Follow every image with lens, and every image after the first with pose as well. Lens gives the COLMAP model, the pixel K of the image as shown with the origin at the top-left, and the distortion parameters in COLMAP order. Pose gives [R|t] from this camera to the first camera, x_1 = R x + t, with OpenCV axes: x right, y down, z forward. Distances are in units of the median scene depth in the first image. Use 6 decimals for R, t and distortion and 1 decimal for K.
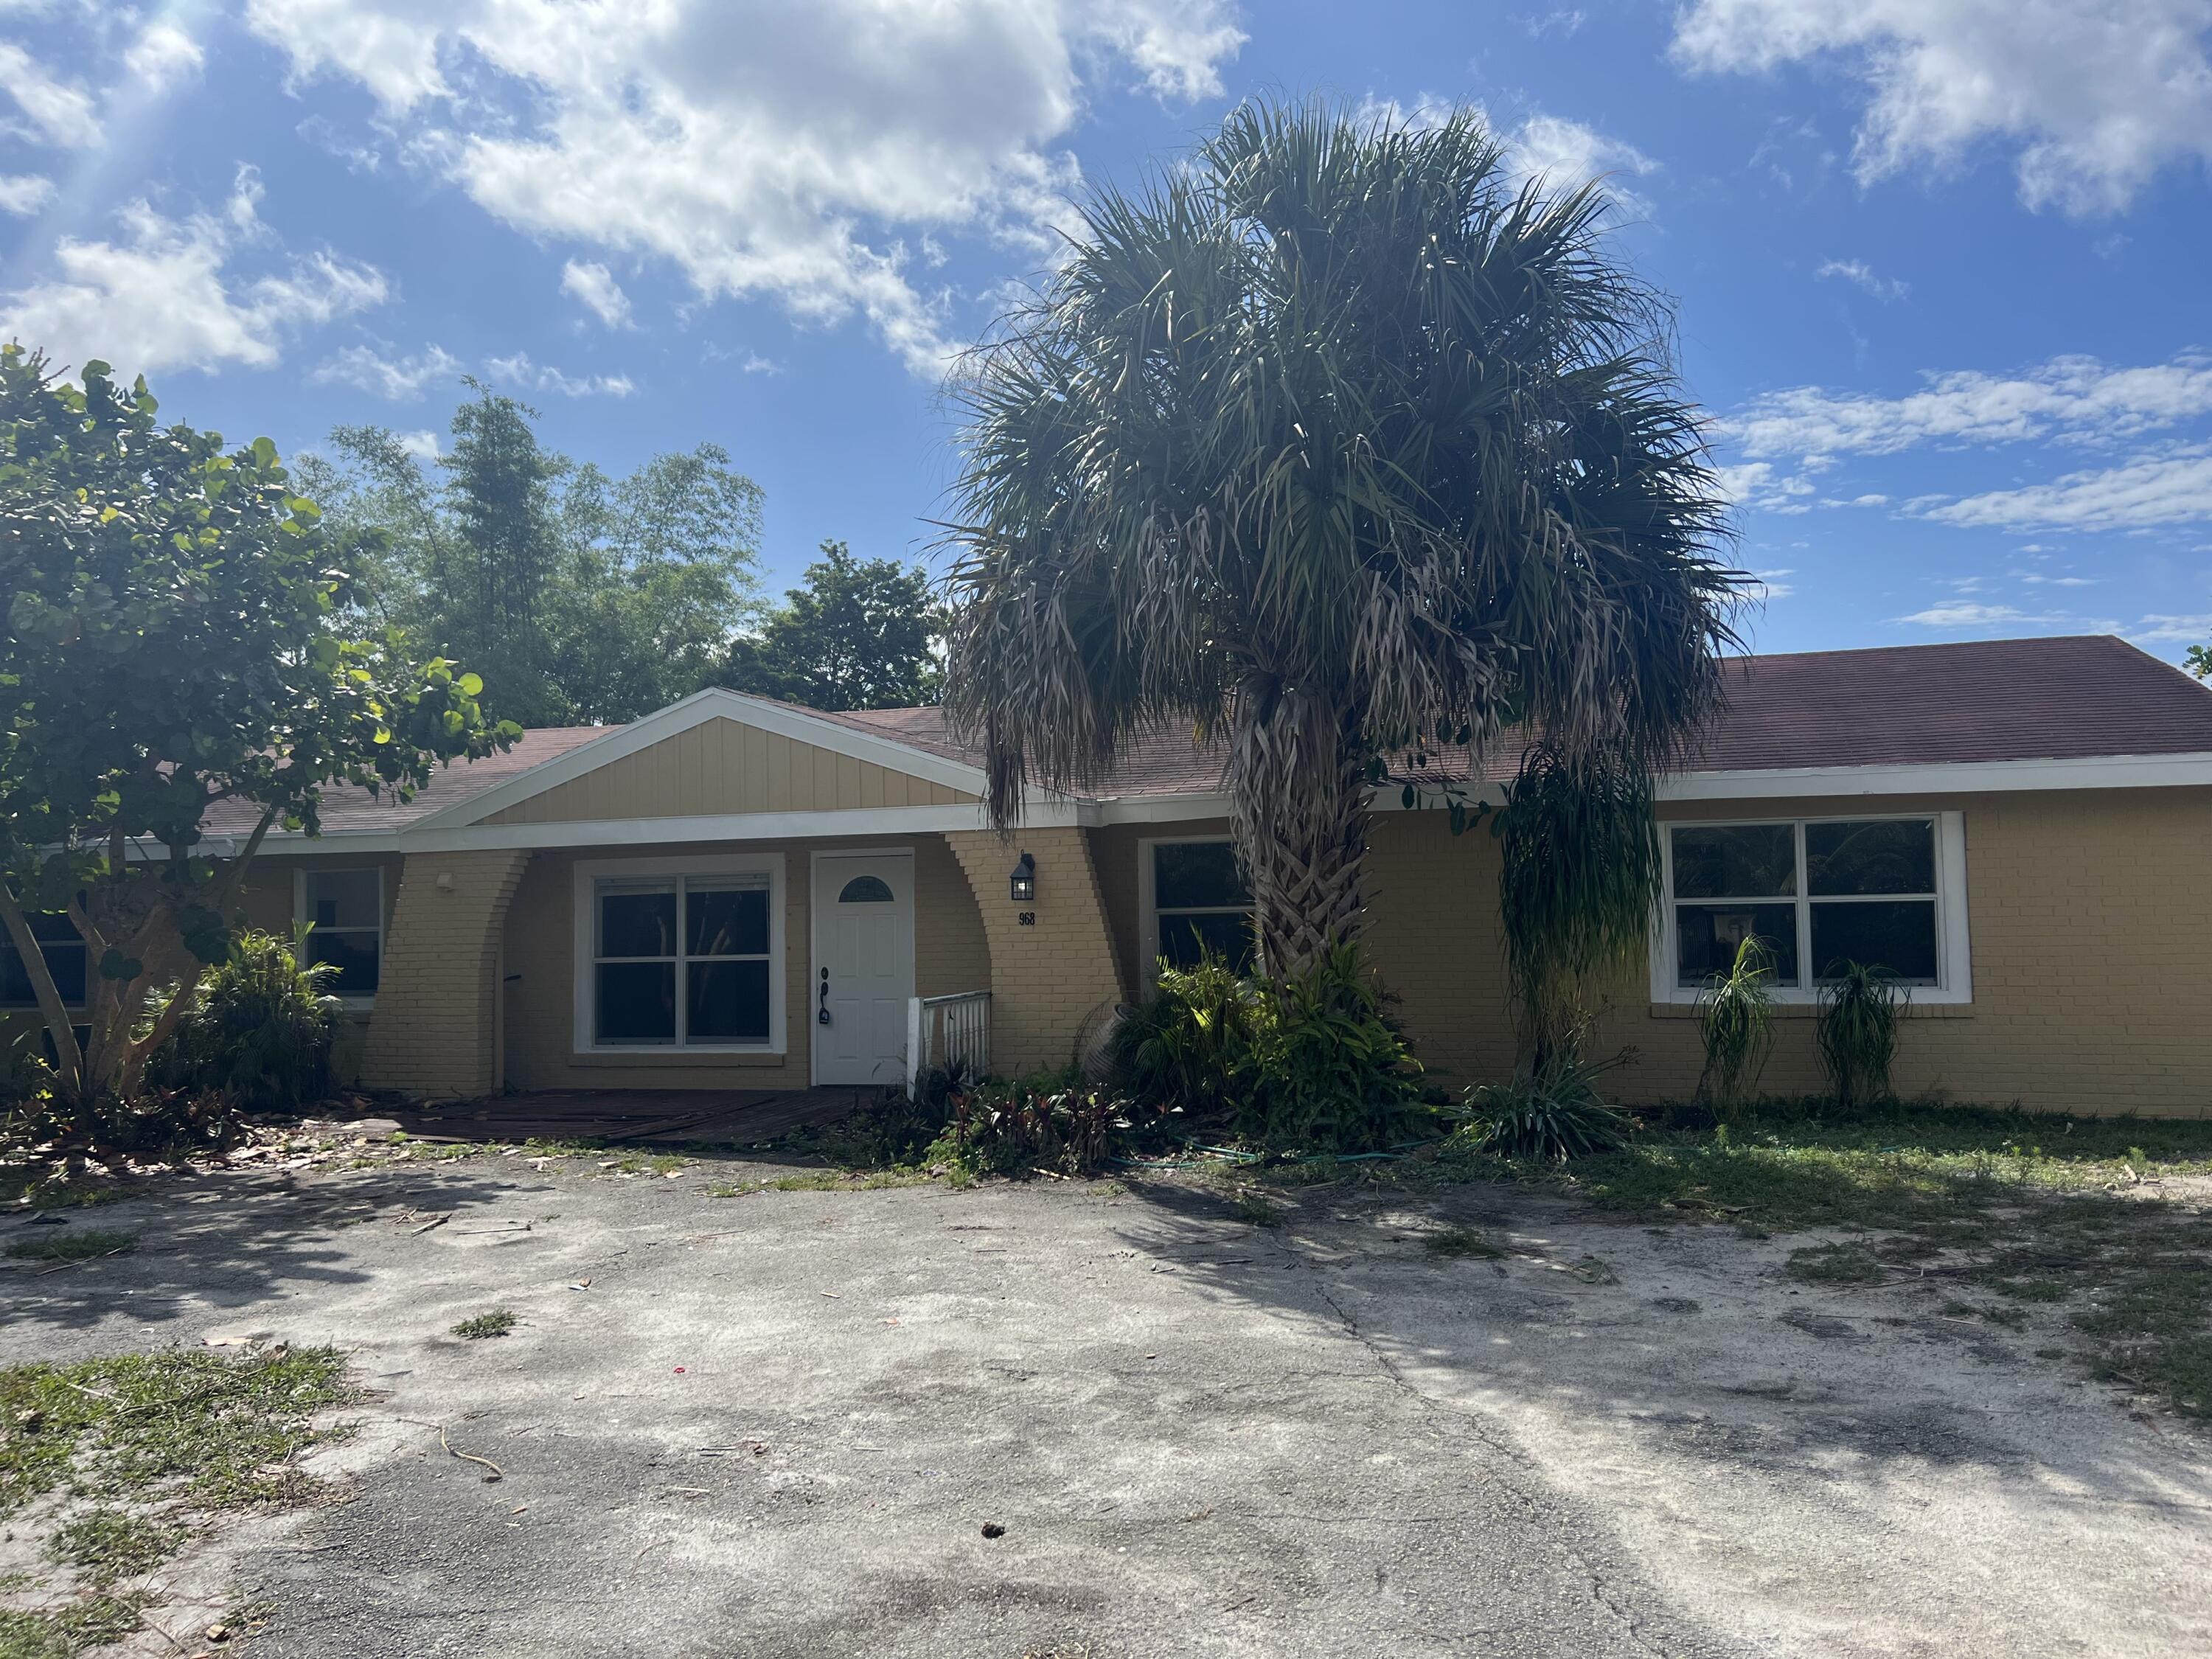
lens RADIAL K [[1681.6, 0, 1119.6], [0, 1681.6, 819.0], [0, 0, 1]] dist [0.052620, -0.049344]
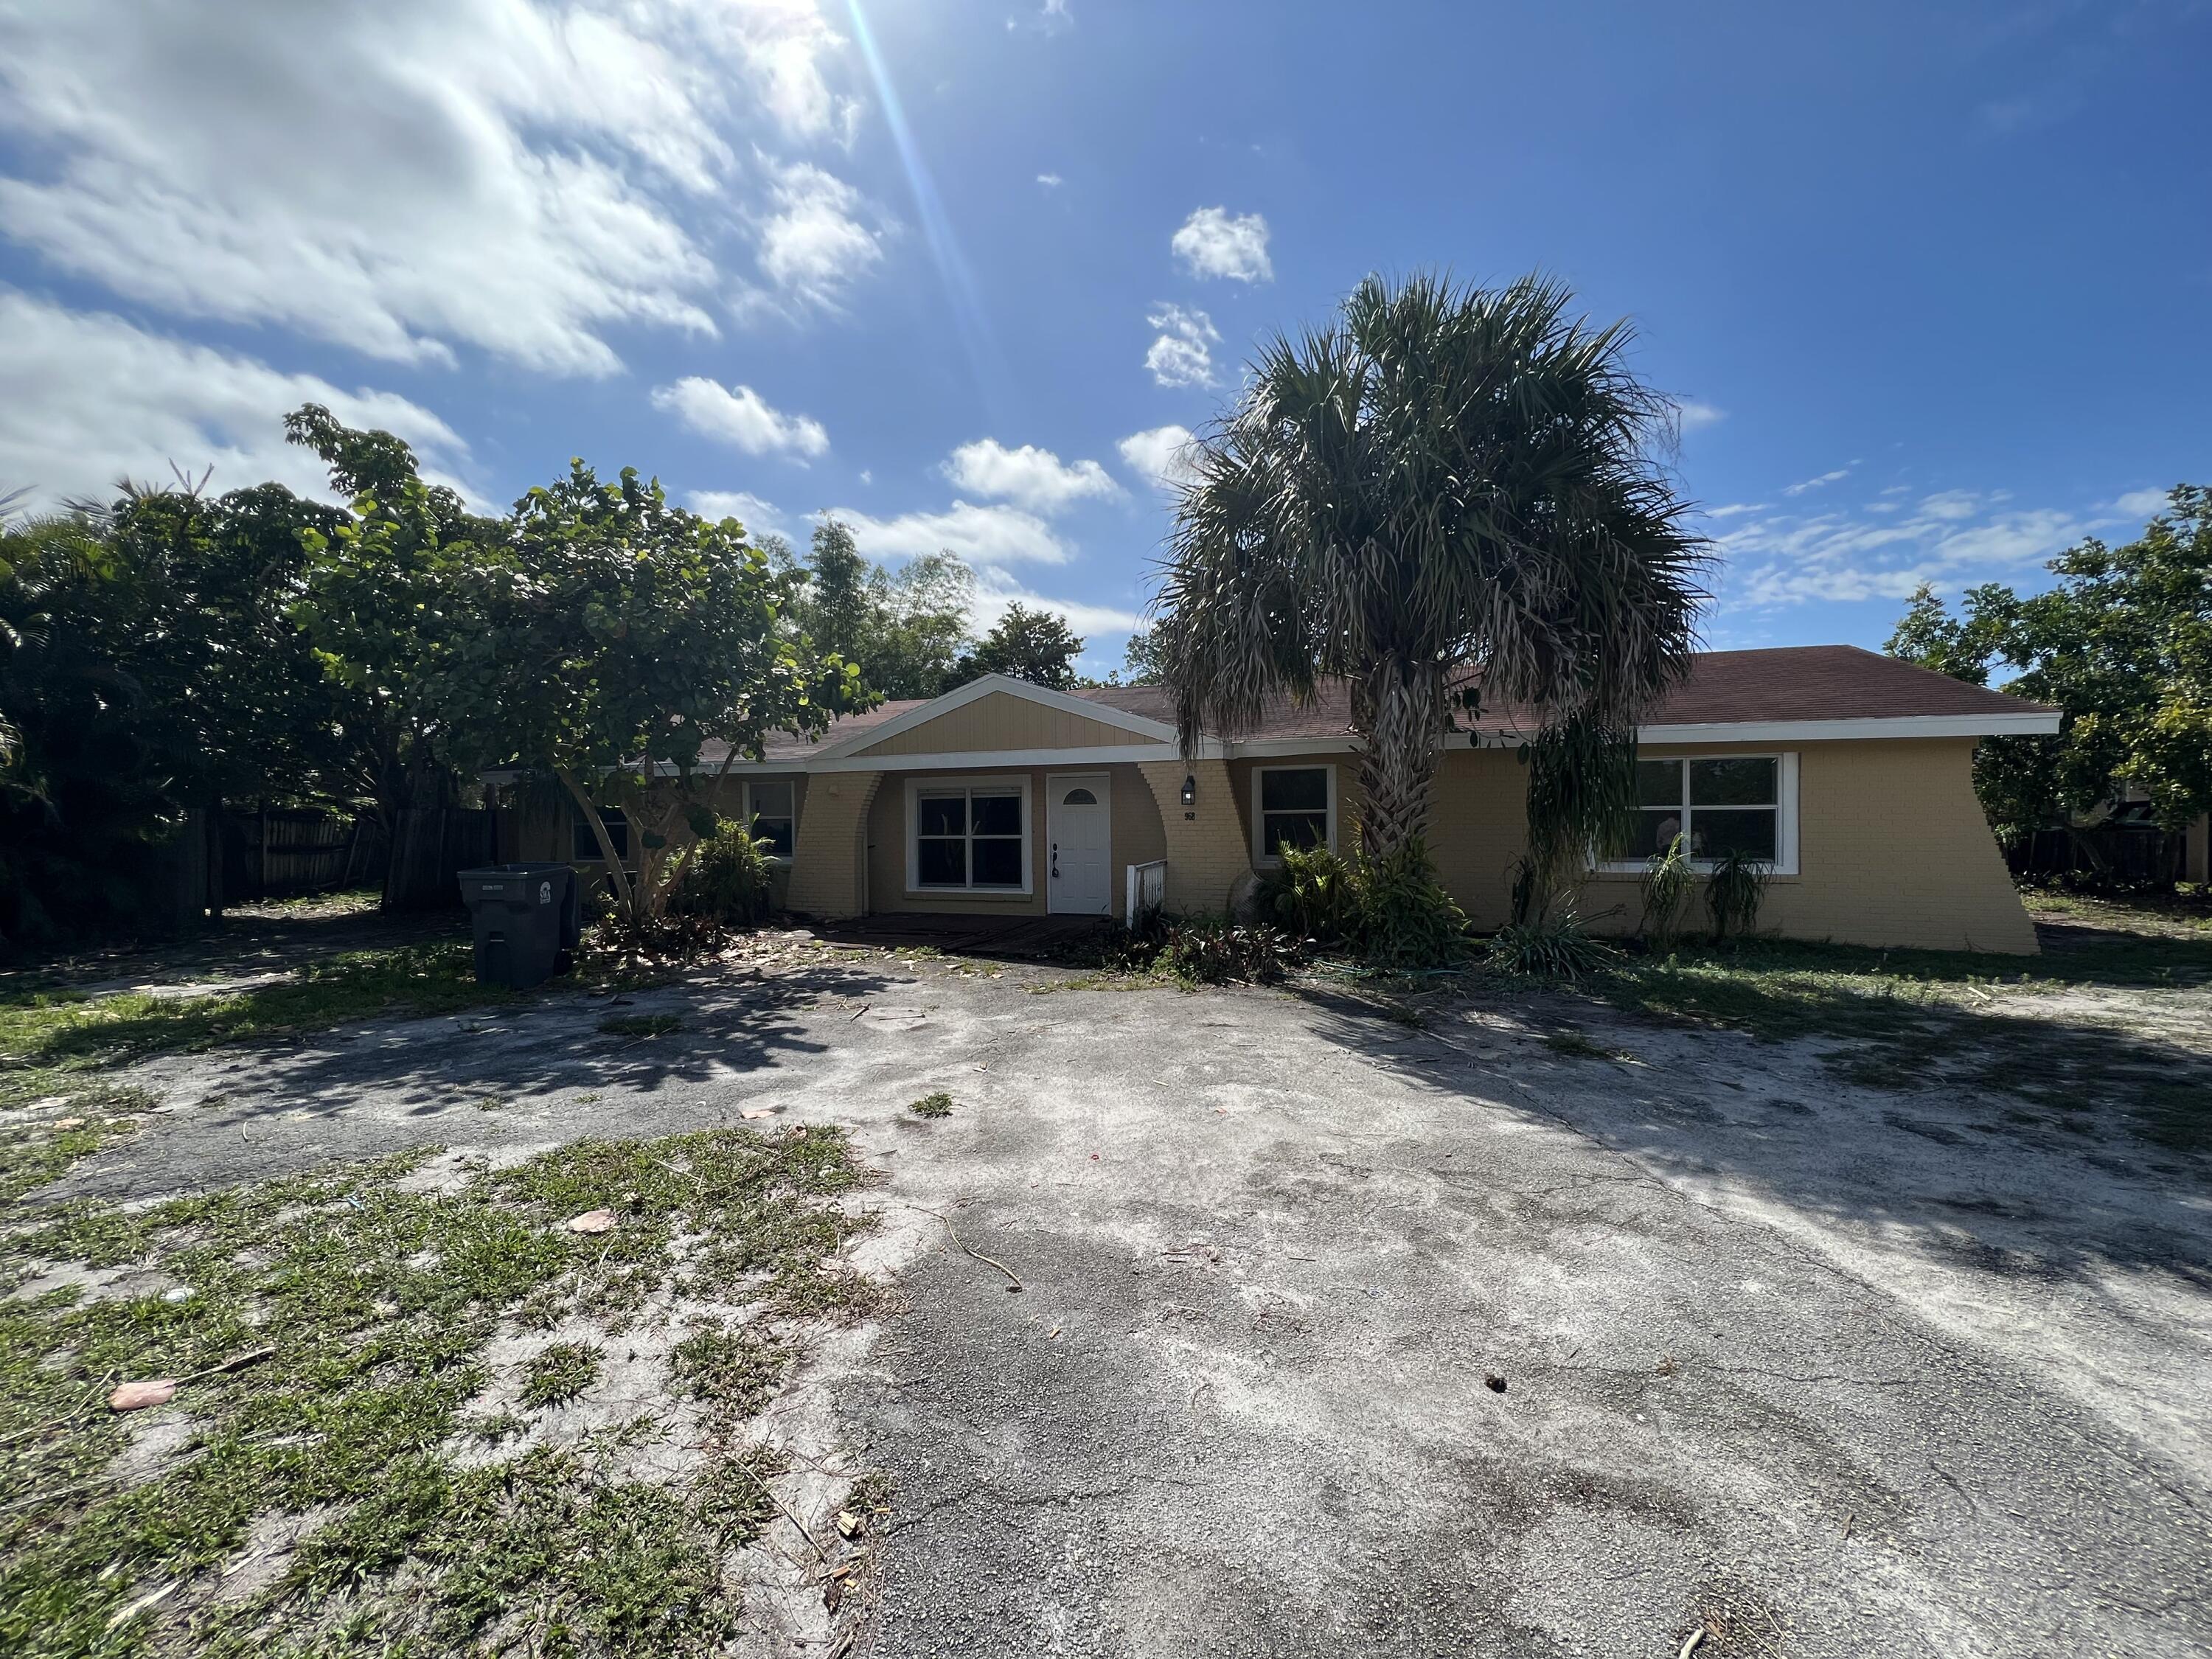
lens RADIAL K [[887.9, 0, 1106.1], [0, 887.9, 817.4], [0, 0, 1]] dist [-0.000814, 0.000347]
pose [[0.999183, 0.008521, -0.039494, -0.126680], [-0.005909, 0.997816, 0.065784, 0.006030], [0.039968, -0.065497, 0.997052, 0.178466]]
